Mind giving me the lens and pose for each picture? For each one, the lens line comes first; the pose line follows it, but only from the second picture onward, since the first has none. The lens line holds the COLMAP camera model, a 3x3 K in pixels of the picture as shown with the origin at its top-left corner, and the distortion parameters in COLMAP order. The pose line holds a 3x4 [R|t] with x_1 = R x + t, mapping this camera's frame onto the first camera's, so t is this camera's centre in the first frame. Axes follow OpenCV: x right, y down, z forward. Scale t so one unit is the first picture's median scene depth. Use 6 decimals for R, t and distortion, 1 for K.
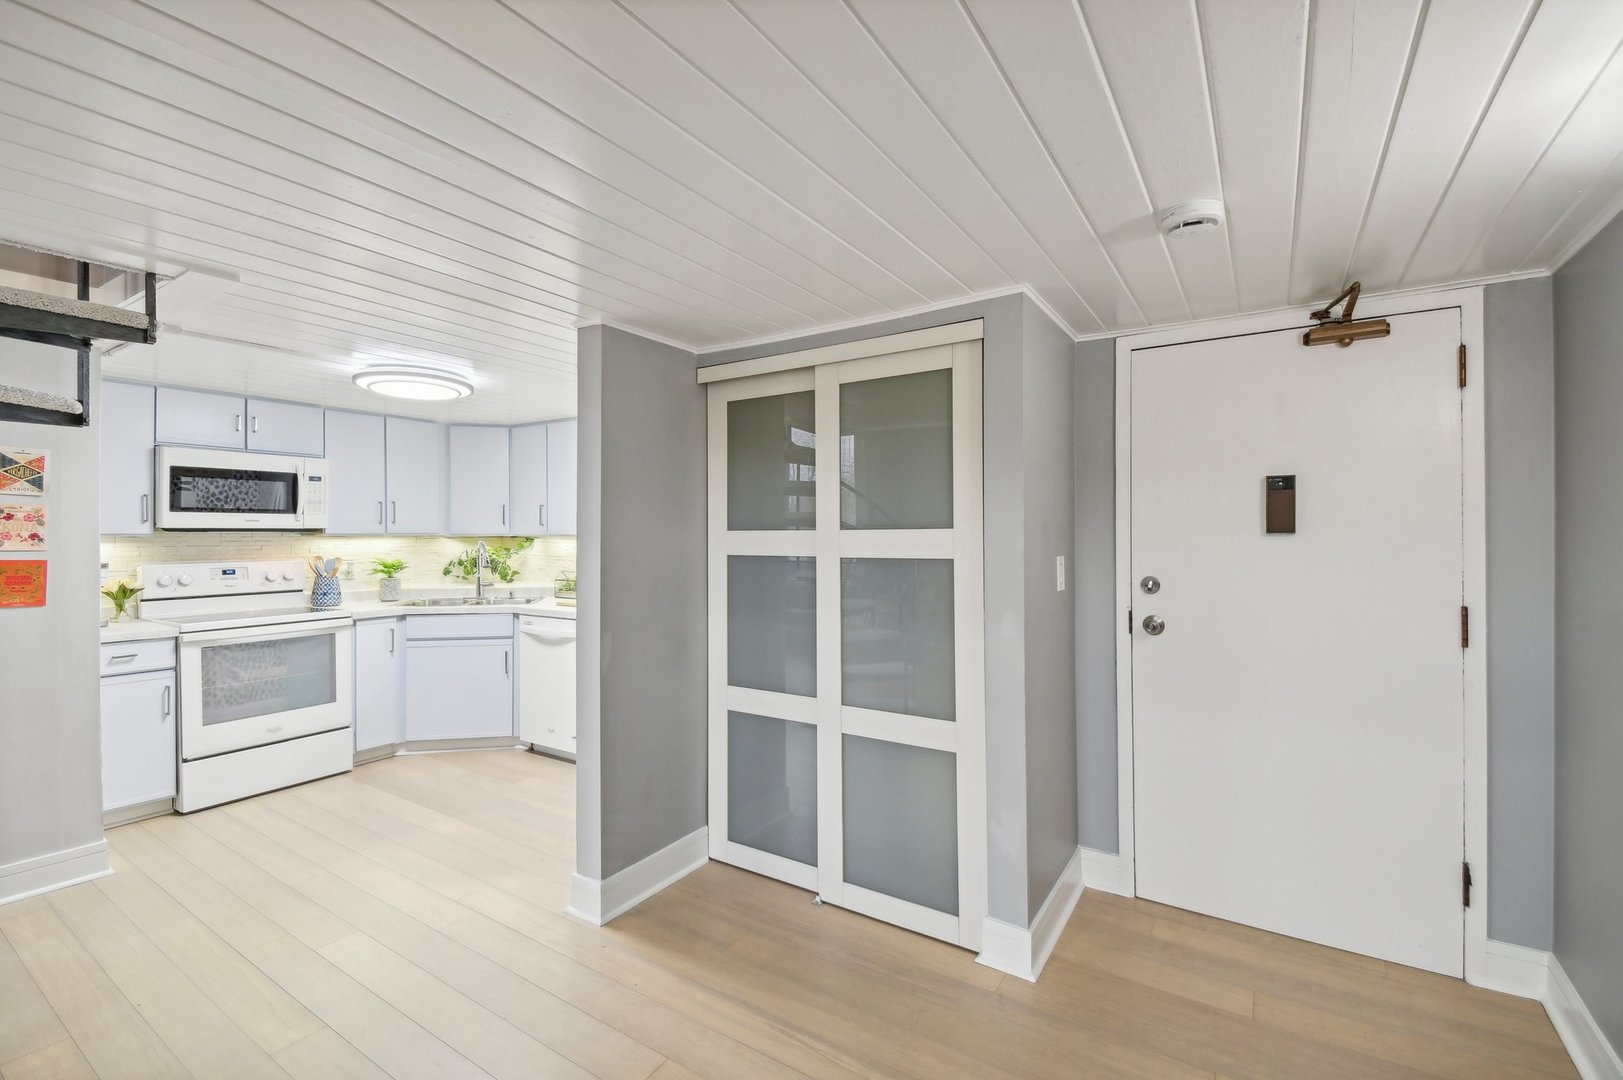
lens RADIAL K [[688.7, 0, 818.0], [0, 688.7, 532.6], [0, 0, 1]] dist [0.002481, -0.015757]
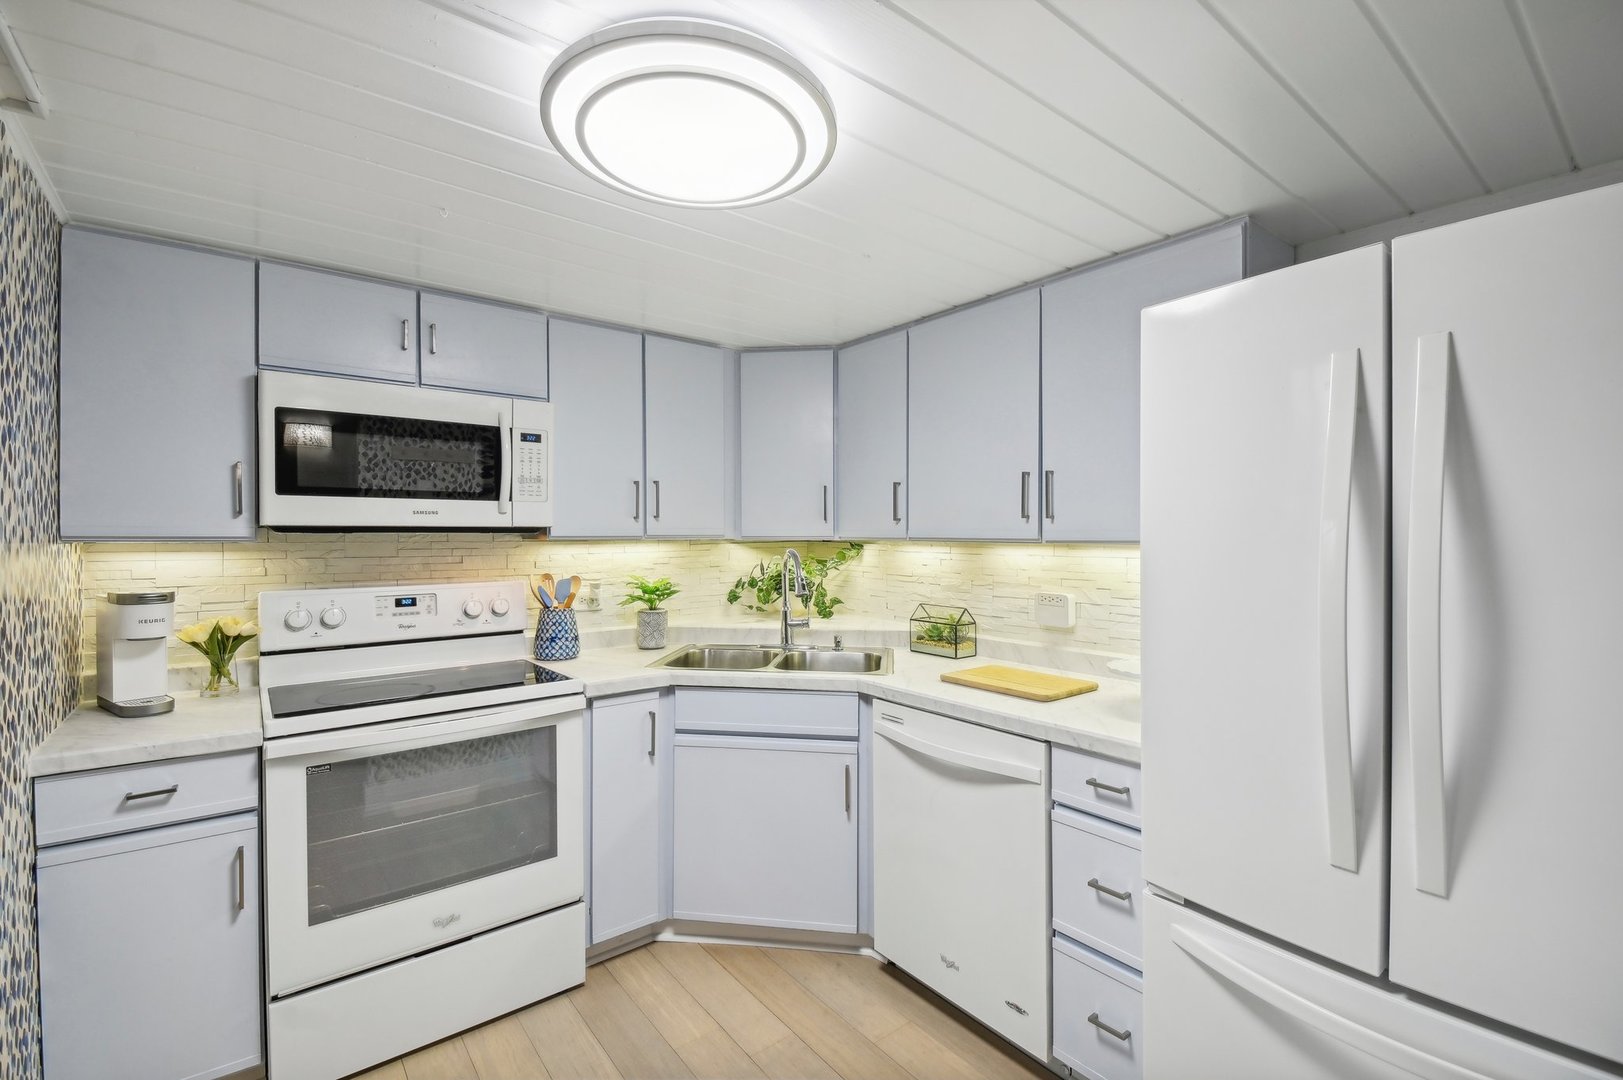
lens RADIAL K [[723.4, 0, 811.1], [0, 723.4, 530.5], [0, 0, 1]] dist [0.002417, -0.019940]
pose [[0.936511, -0.002717, -0.350628, -0.296518], [0.000914, 0.999986, -0.005306, 0.000093], [0.350638, 0.004649, 0.936500, 0.500333]]
